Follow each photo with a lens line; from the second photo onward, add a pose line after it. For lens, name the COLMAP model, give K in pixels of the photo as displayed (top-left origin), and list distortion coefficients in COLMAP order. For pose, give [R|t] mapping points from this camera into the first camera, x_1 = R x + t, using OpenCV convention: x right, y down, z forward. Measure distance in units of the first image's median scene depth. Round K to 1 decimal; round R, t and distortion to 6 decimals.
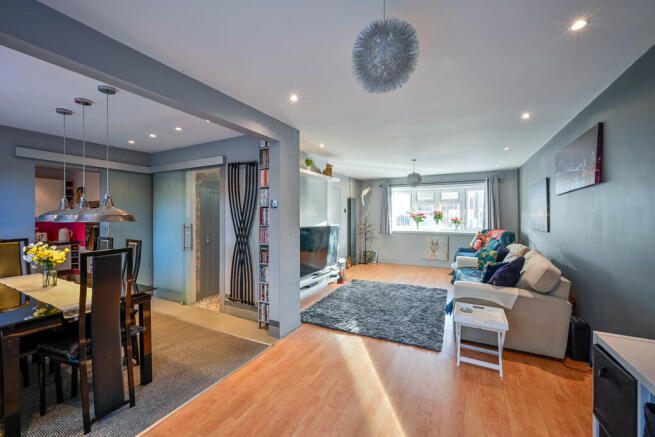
lens RADIAL K [[260.4, 0, 326.6], [0, 260.4, 218.1], [0, 0, 1]] dist [-0.001554, 0.000588]
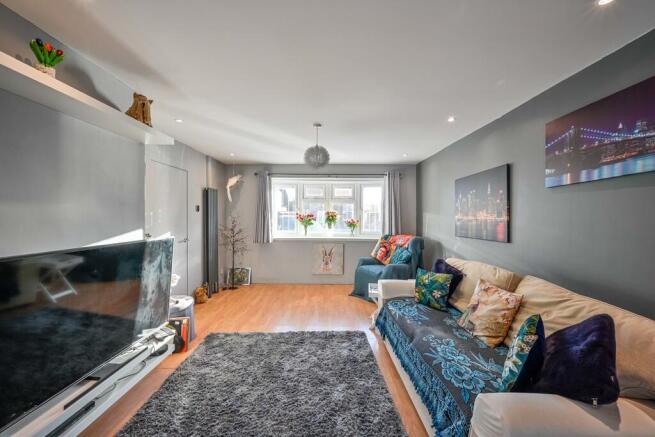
lens RADIAL K [[260.4, 0, 326.6], [0, 260.4, 219.3], [0, 0, 1]] dist [-0.001554, 0.000588]
pose [[0.881553, -0.000259, 0.472086, 0.049773], [-0.000731, 0.999998, 0.001914, -0.005116], [-0.472085, -0.002032, 0.881551, 0.327585]]
